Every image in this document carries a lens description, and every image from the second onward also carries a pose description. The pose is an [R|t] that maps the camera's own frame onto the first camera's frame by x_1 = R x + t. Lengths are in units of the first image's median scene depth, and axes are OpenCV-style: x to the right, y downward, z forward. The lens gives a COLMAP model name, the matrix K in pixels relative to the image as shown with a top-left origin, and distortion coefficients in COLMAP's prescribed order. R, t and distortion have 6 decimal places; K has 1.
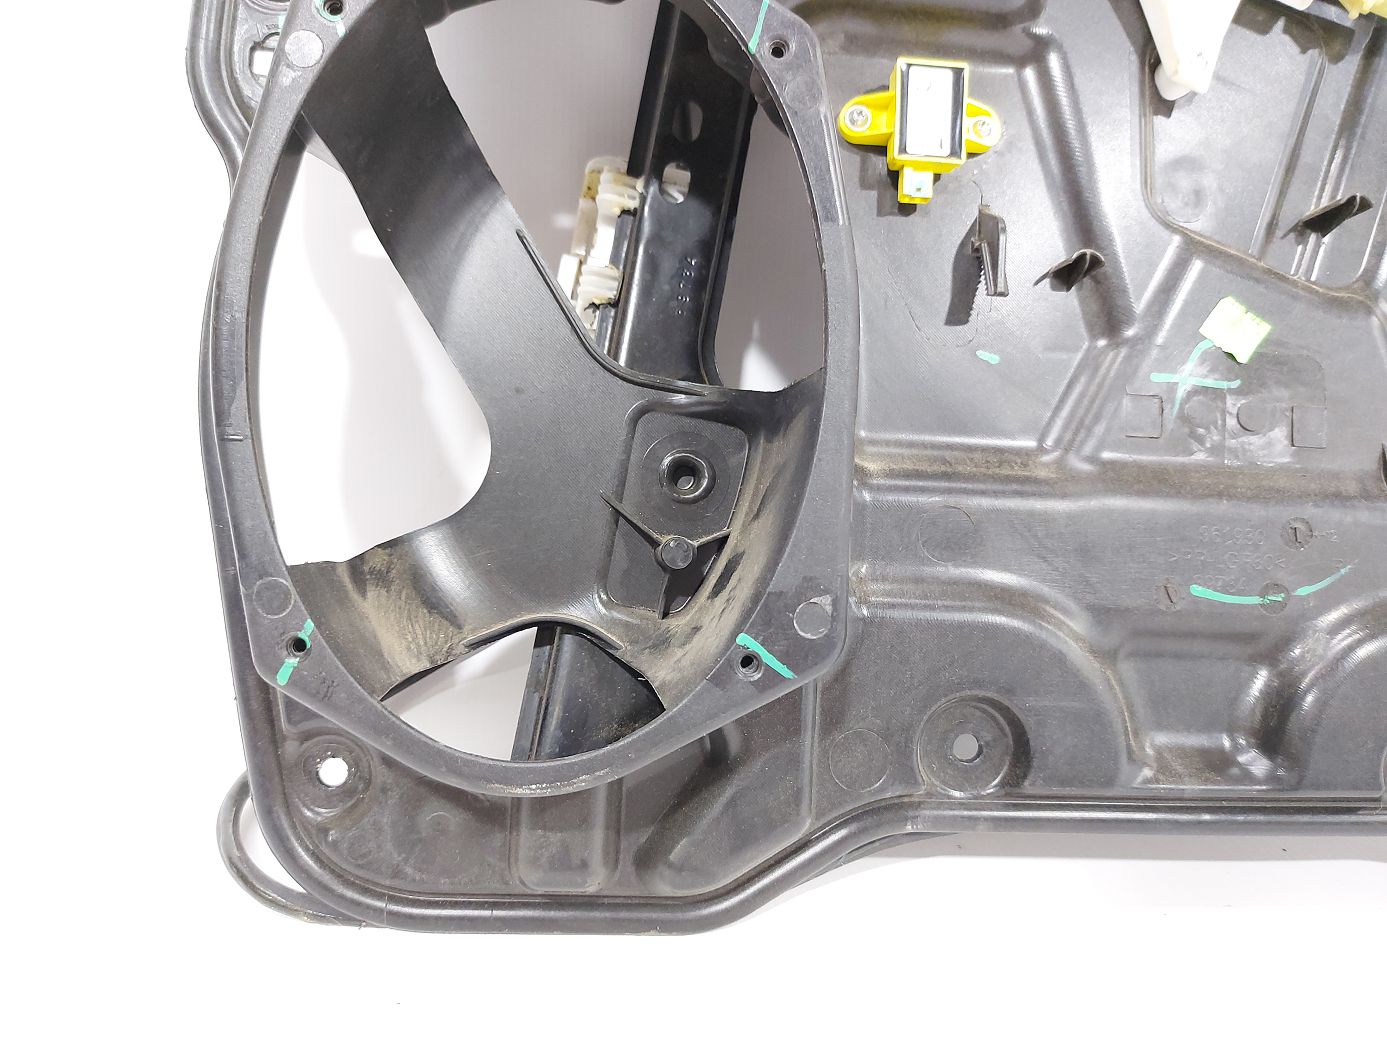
lens RADIAL K [[984.0, 0, 688.5], [0, 984.0, 514.4], [0, 0, 1]] dist [-0.021339, -0.012153]
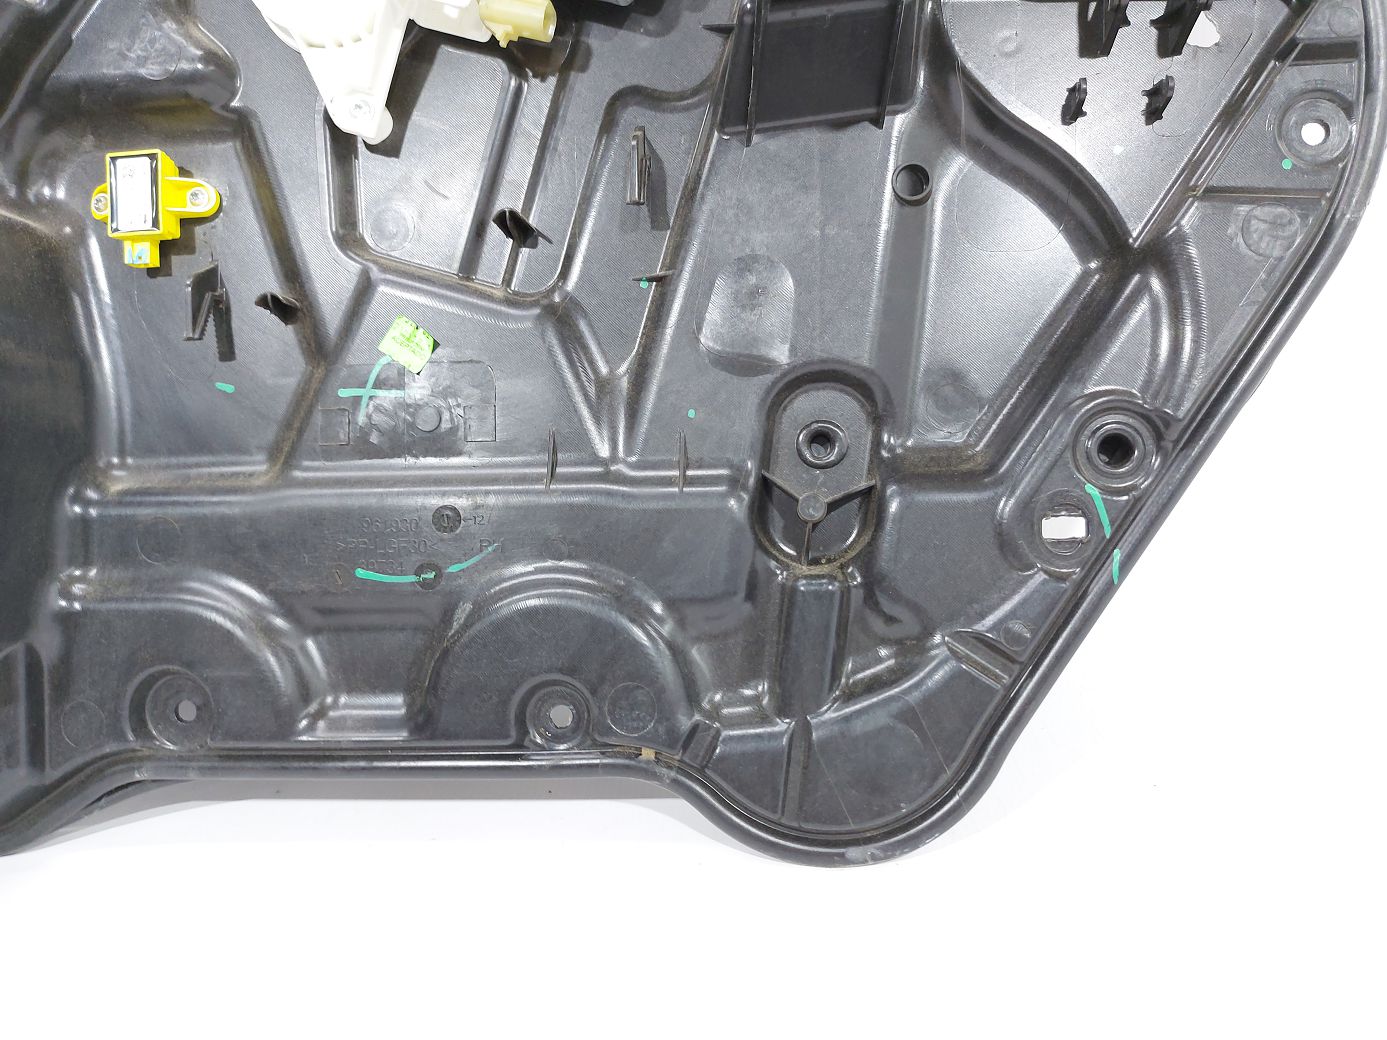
lens RADIAL K [[984.0, 0, 700.1], [0, 984.0, 520.1], [0, 0, 1]] dist [-0.021339, -0.012153]
pose [[0.983698, -0.067456, -0.166695, 1.113725], [0.074037, 0.996690, 0.033580, 0.004274], [0.163878, -0.045374, 0.985437, -0.093561]]
